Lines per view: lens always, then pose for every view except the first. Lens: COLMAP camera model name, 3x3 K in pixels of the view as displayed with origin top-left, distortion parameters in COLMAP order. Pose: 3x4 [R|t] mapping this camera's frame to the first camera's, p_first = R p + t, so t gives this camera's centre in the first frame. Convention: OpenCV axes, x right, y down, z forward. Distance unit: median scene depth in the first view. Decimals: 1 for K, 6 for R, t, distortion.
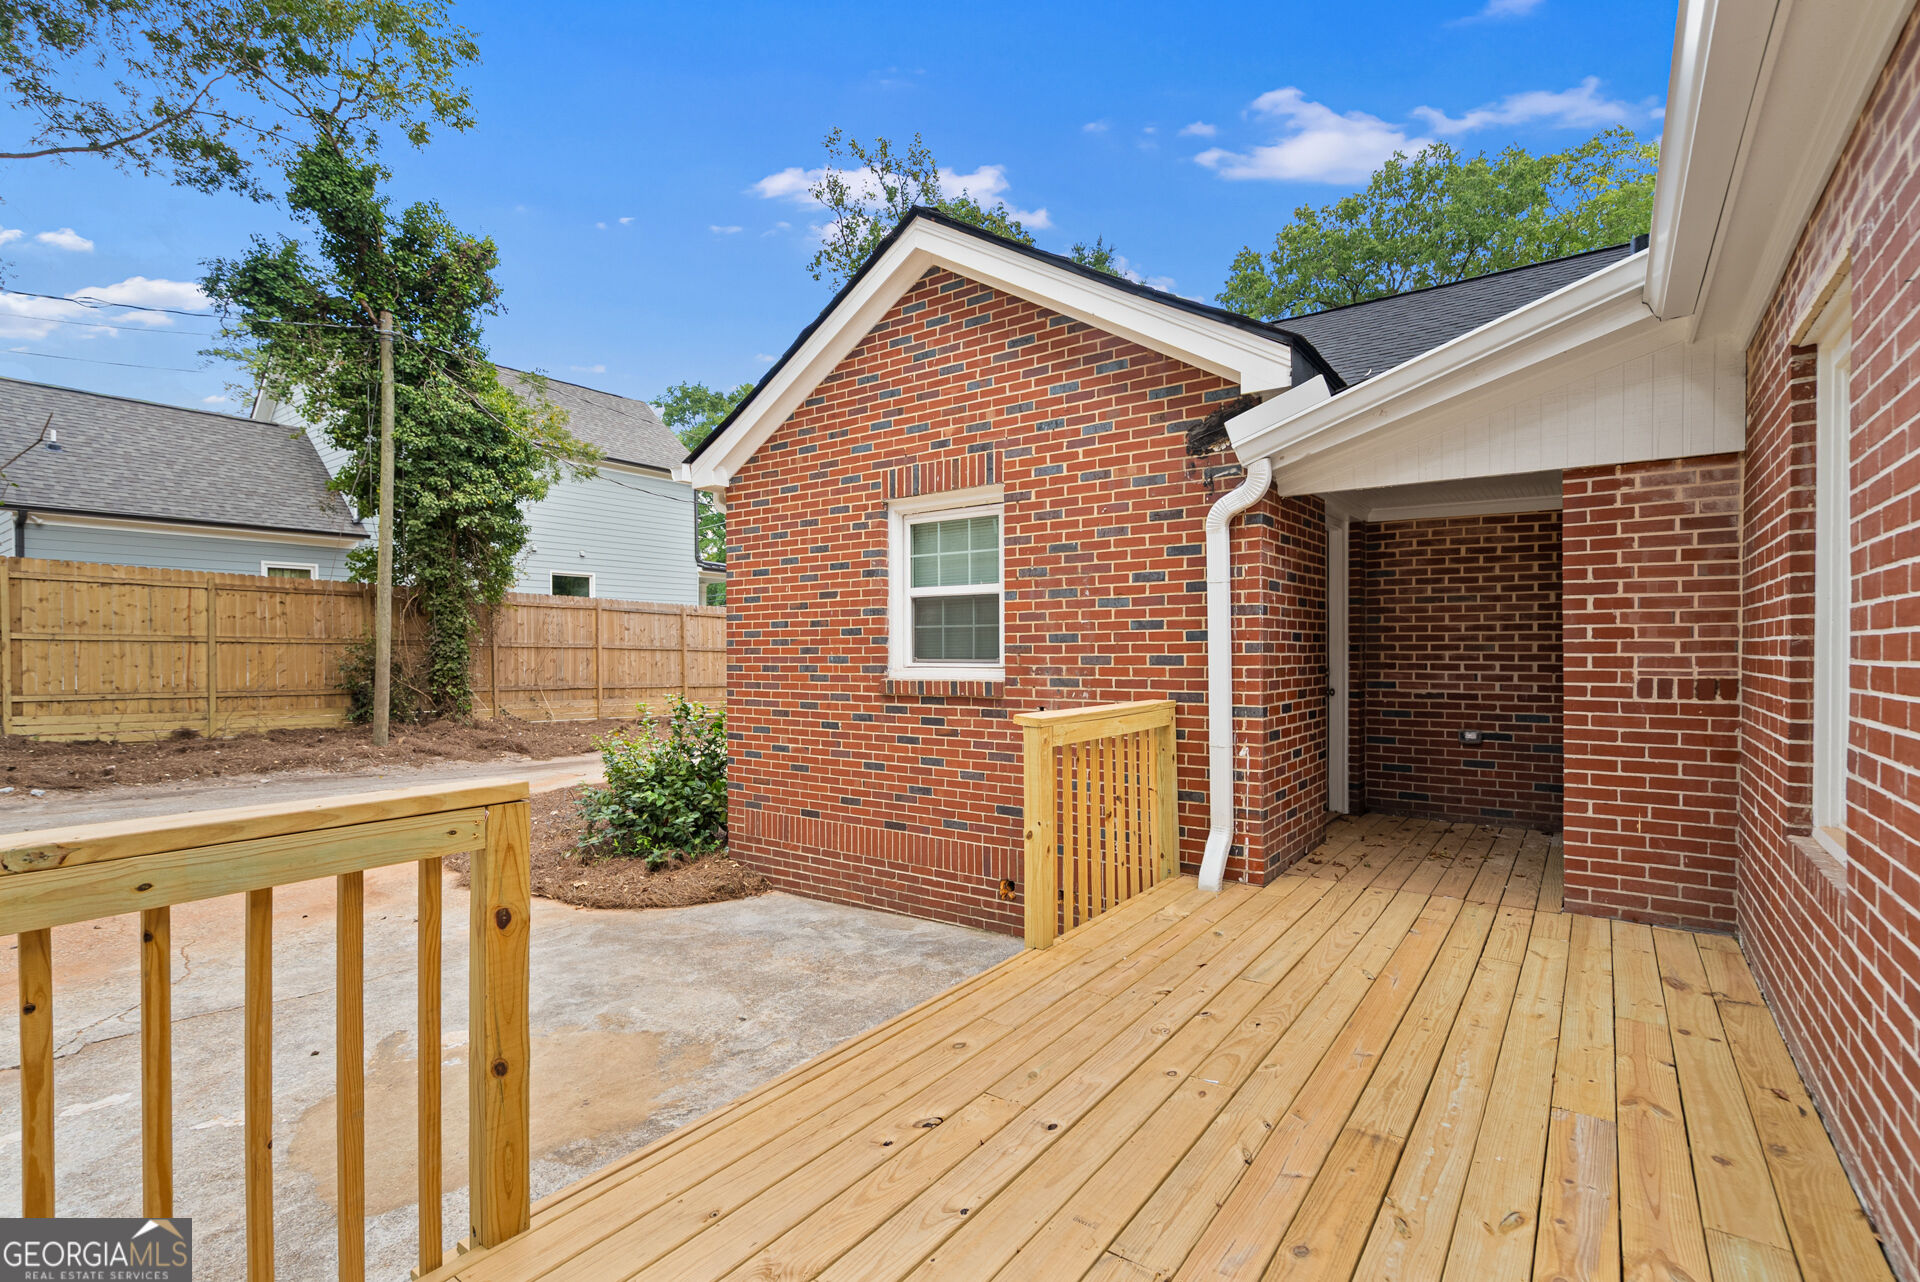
lens RADIAL K [[879.2, 0, 965.6], [0, 879.2, 638.6], [0, 0, 1]] dist [-0.000108, 0.001185]
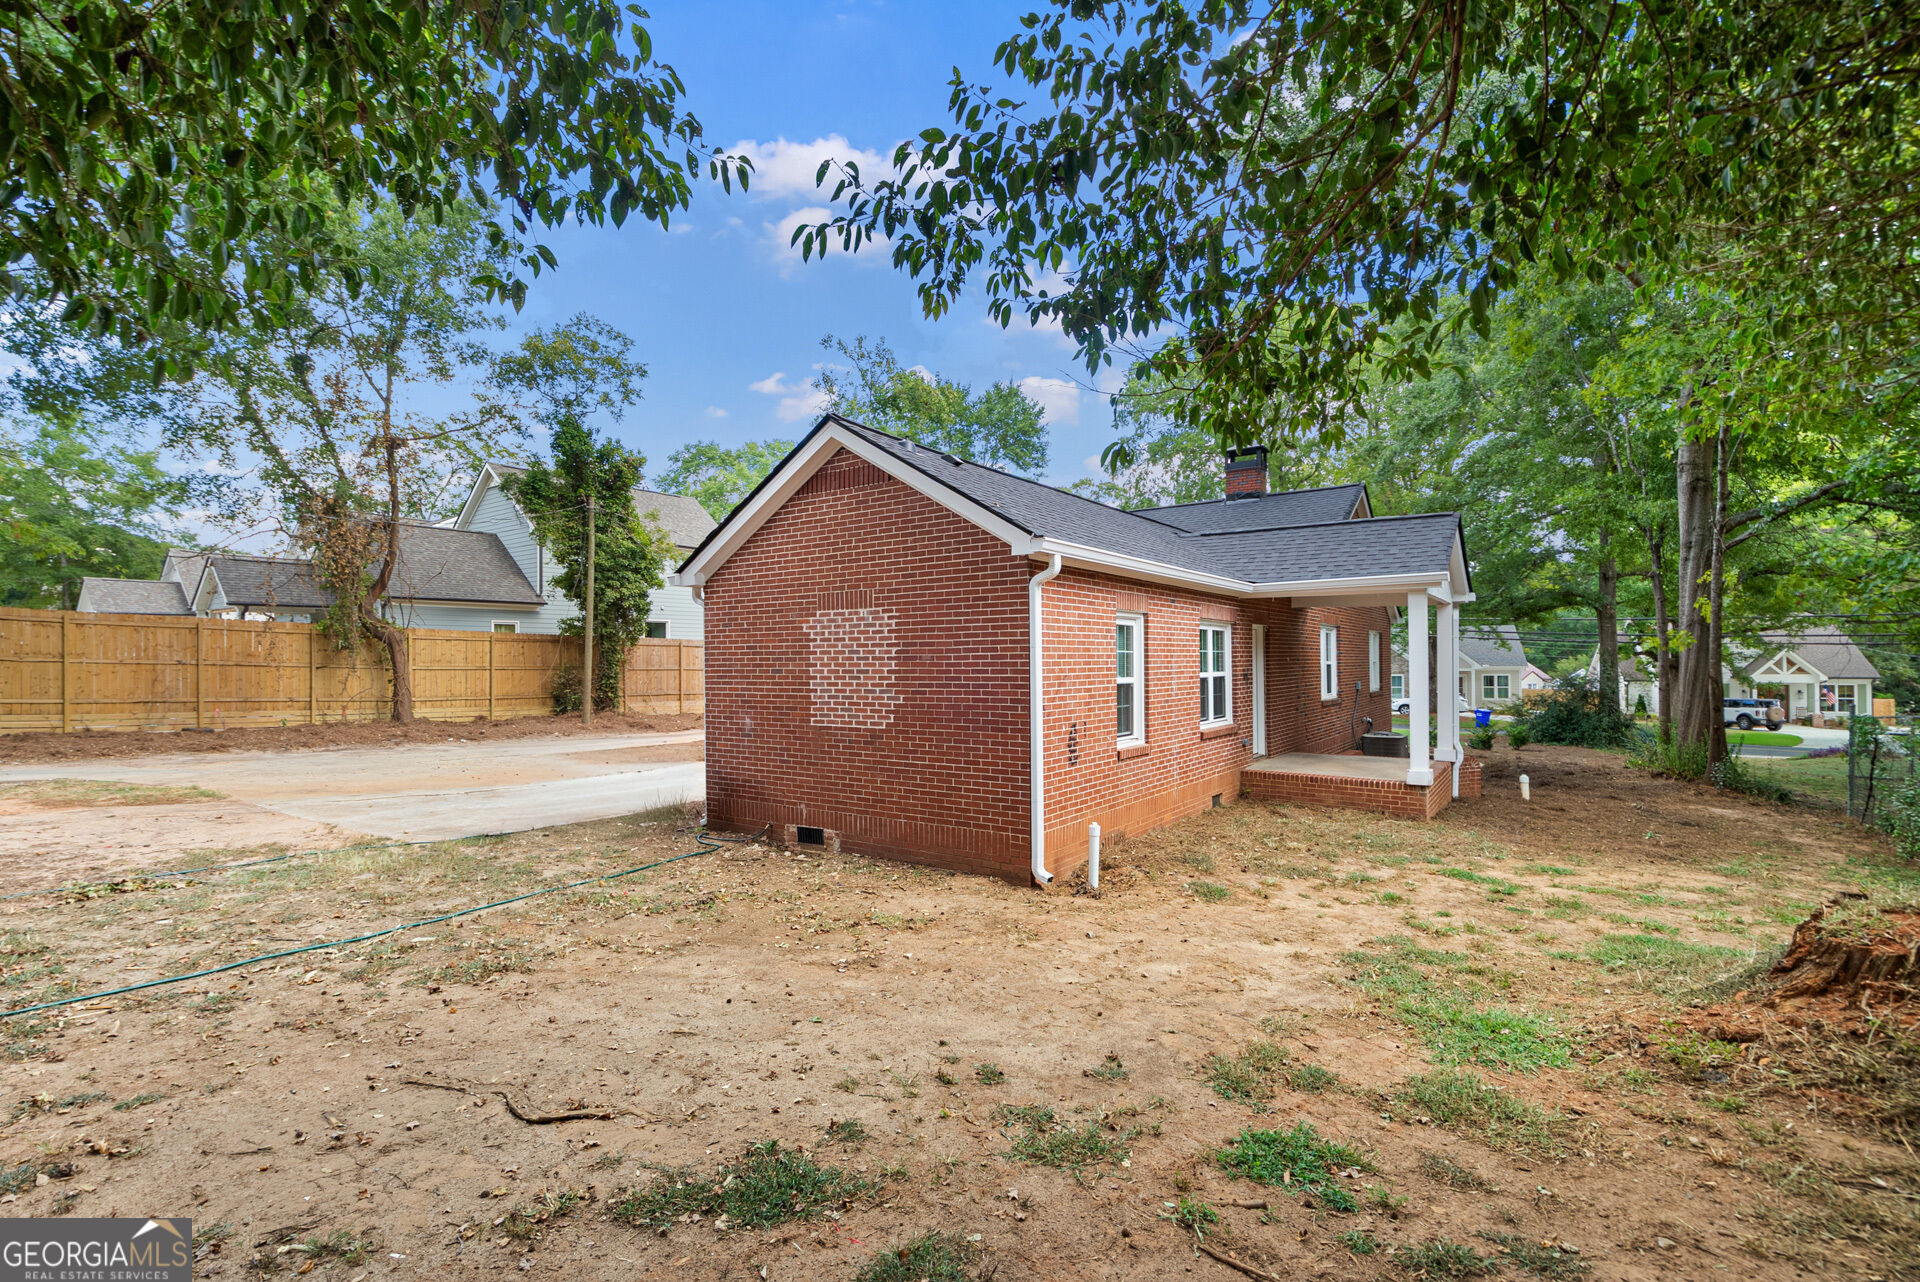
lens RADIAL K [[879.2, 0, 965.6], [0, 879.2, 638.6], [0, 0, 1]] dist [-0.000108, 0.001185]
pose [[0.999947, 0.002288, 0.010049, 0.126273], [-0.002109, 0.999840, -0.017778, -0.028174], [-0.010088, 0.017756, 0.999791, -0.852924]]
